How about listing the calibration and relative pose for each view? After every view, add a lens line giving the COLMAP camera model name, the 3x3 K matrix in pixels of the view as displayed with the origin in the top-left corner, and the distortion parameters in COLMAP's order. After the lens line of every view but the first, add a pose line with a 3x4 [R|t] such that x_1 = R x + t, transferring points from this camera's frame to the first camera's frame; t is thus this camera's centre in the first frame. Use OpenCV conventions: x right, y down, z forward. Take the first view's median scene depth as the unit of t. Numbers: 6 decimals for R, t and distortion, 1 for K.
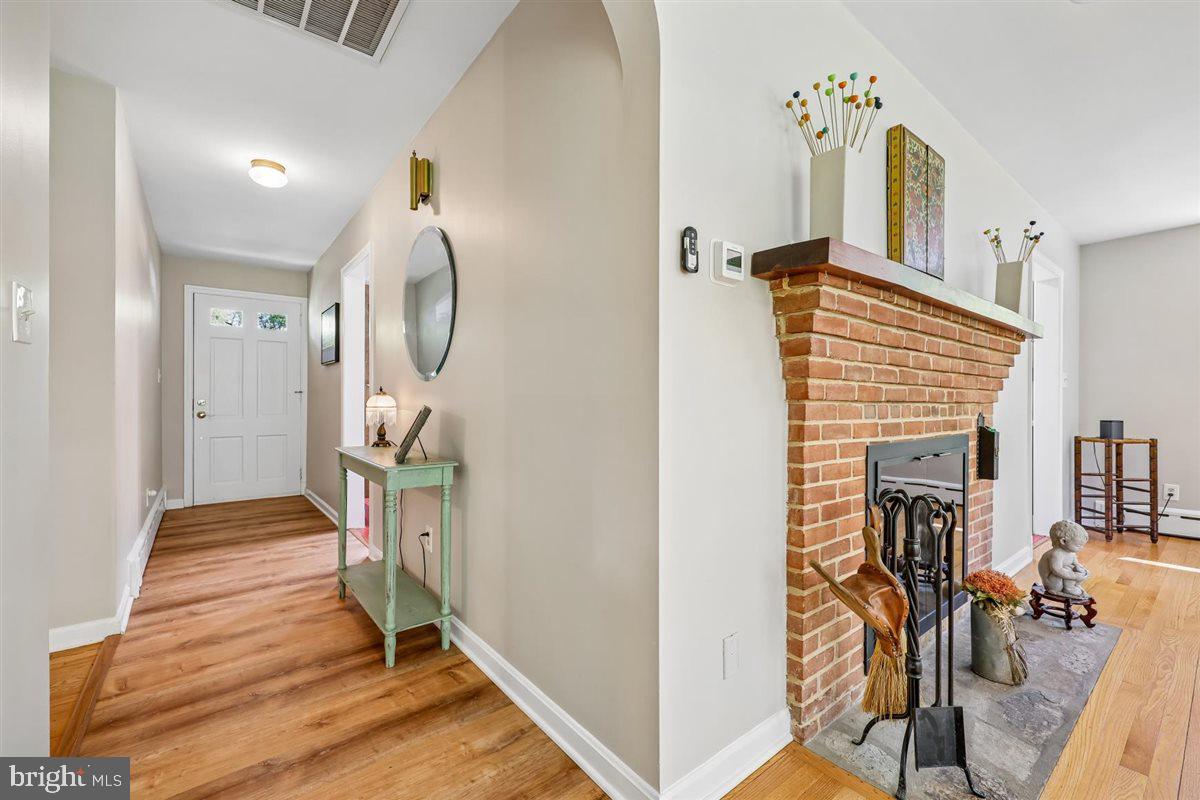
lens RADIAL K [[502.0, 0, 606.4], [0, 502.0, 403.5], [0, 0, 1]] dist [0.002064, -0.000178]
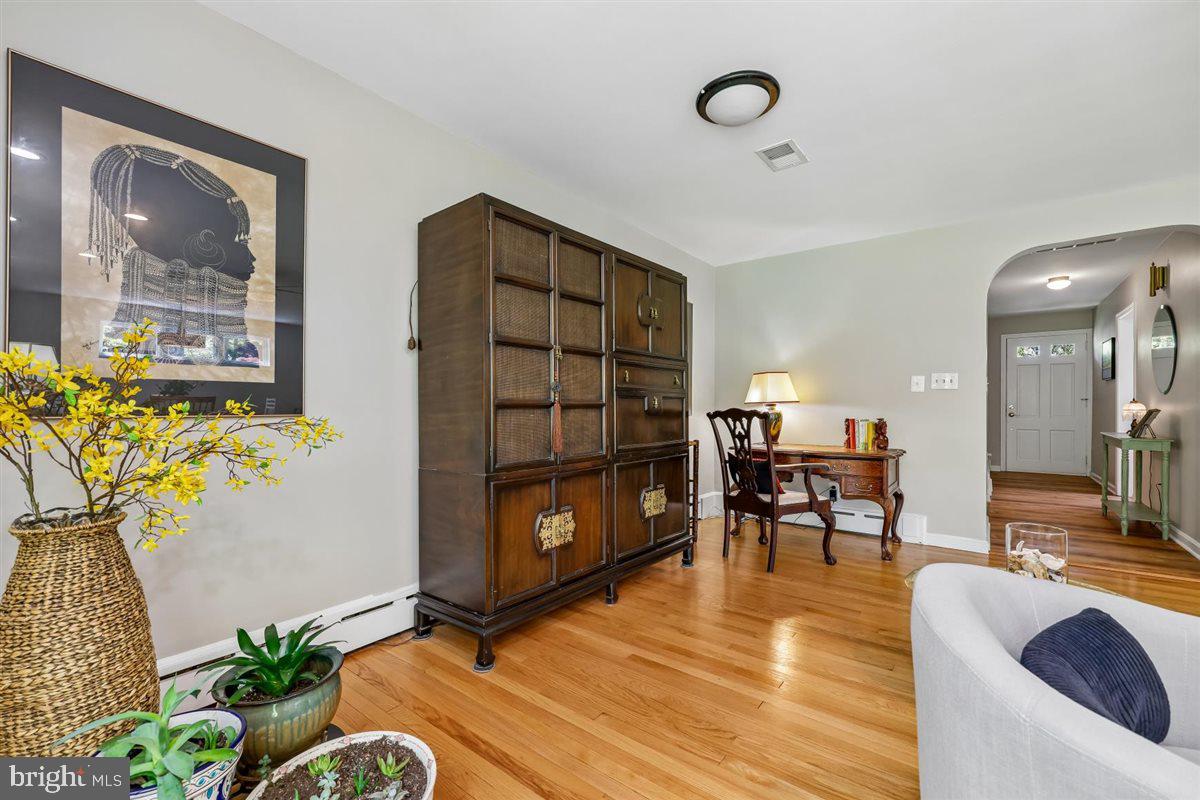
lens RADIAL K [[502.0, 0, 598.8], [0, 502.0, 405.9], [0, 0, 1]] dist [0.002064, -0.000178]
pose [[0.232948, 0.000023, -0.972489, 0.558151], [-0.004705, 0.999988, -0.001104, 0.002715], [0.972478, 0.004833, 0.232946, -0.819509]]
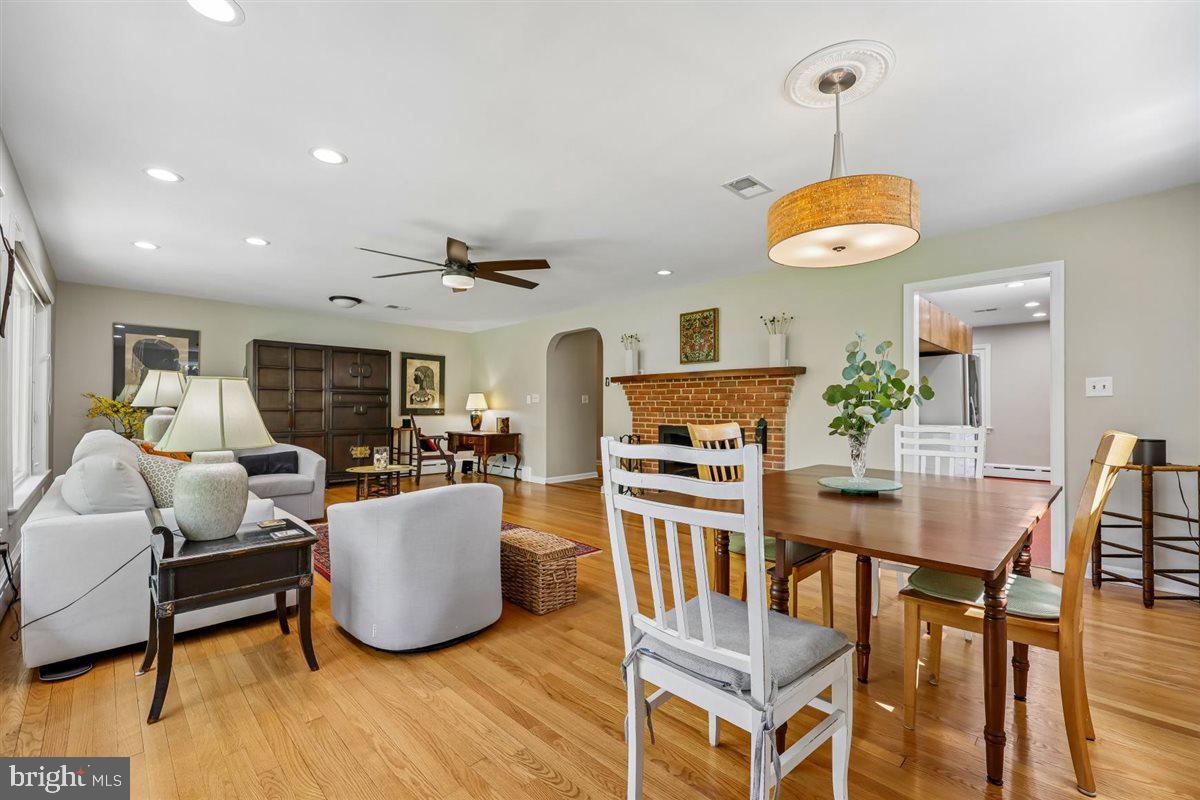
lens RADIAL K [[502.0, 0, 596.7], [0, 502.0, 407.0], [0, 0, 1]] dist [0.002064, -0.000178]
pose [[0.098720, -0.008880, -0.995076, 1.732302], [-0.008623, 0.999915, -0.009778, 0.000179], [0.995078, 0.009546, 0.098636, 0.131243]]
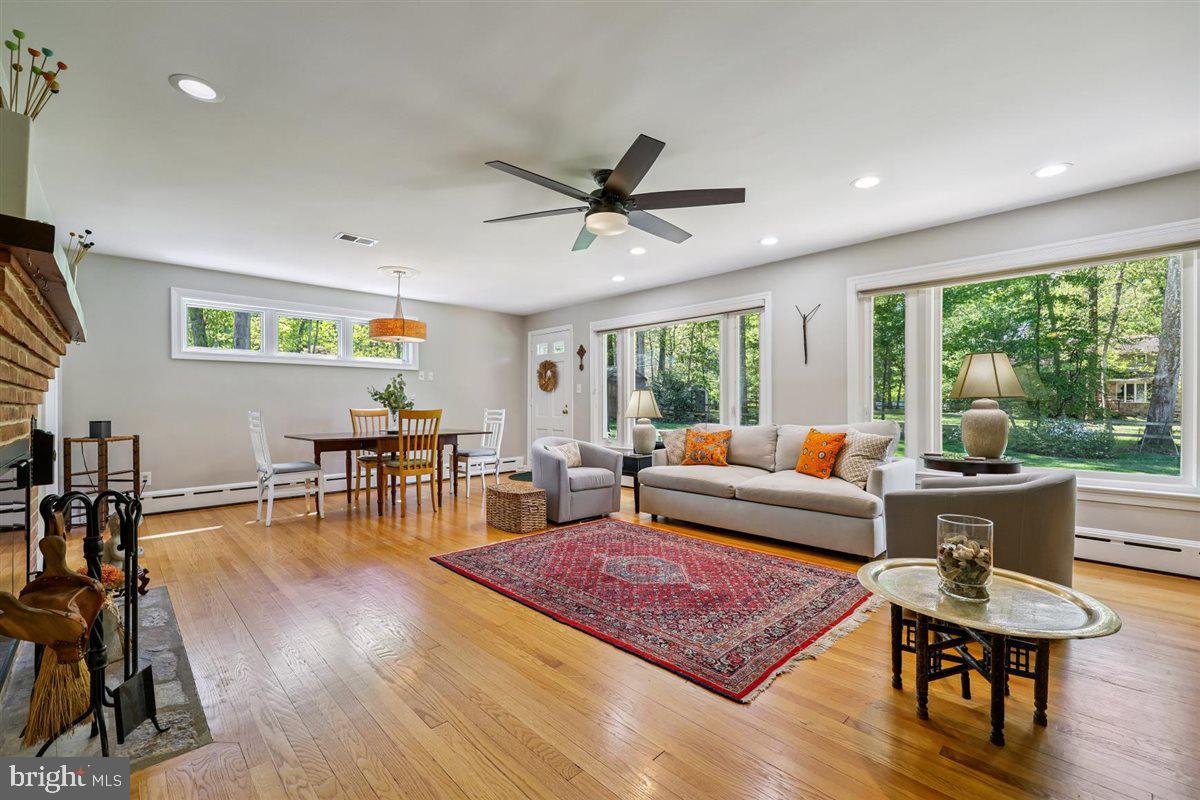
lens RADIAL K [[502.0, 0, 607.0], [0, 502.0, 405.9], [0, 0, 1]] dist [0.002064, -0.000178]
pose [[-0.104359, -0.003228, 0.994534, -0.200153], [0.004206, 0.999984, 0.003687, 0.001853], [-0.994531, 0.004568, -0.104343, 0.025724]]
